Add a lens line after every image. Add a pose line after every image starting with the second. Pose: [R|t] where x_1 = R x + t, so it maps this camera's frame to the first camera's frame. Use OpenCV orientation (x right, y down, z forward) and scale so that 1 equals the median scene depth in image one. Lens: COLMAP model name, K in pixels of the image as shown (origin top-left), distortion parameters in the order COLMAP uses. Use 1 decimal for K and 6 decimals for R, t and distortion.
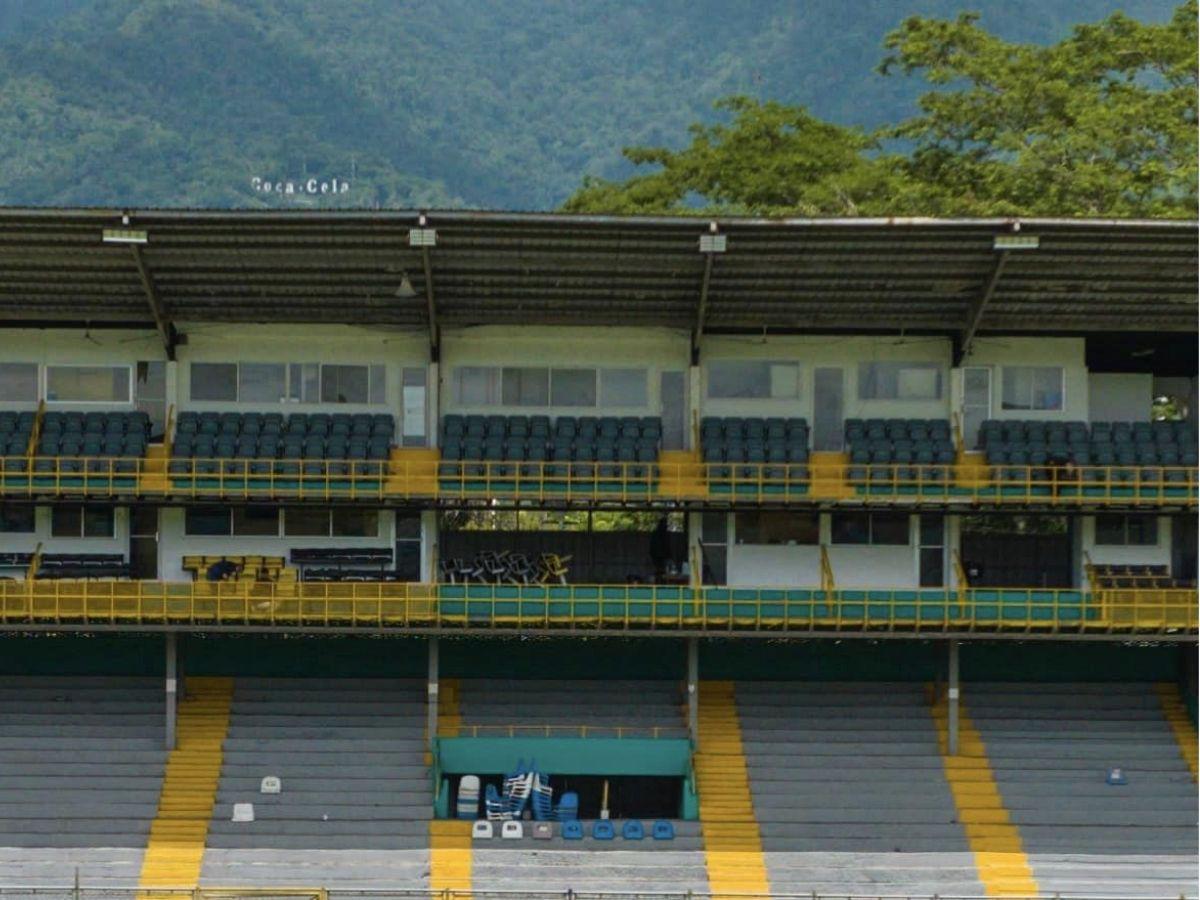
lens RADIAL K [[3339.0, 0, 600.0], [0, 3339.0, 450.0], [0, 0, 1]] dist [-0.007164, -0.399875]
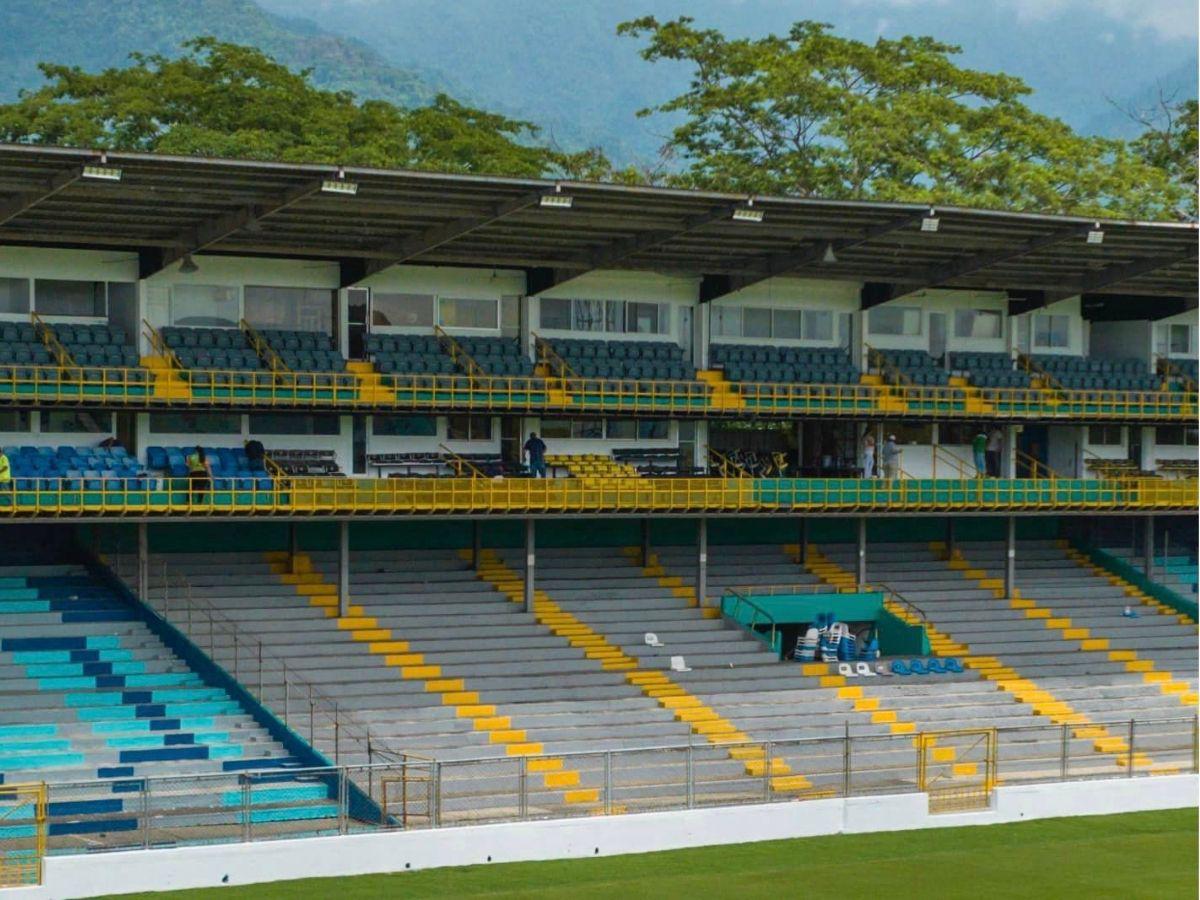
lens RADIAL K [[3339.0, 0, 600.0], [0, 3339.0, 450.0], [0, 0, 1]] dist [-0.007164, -0.399875]
pose [[0.818137, -0.002336, 0.575019, -0.829883], [-0.017764, 0.999412, 0.029334, -0.007667], [-0.574749, -0.034213, 0.817614, -0.039802]]
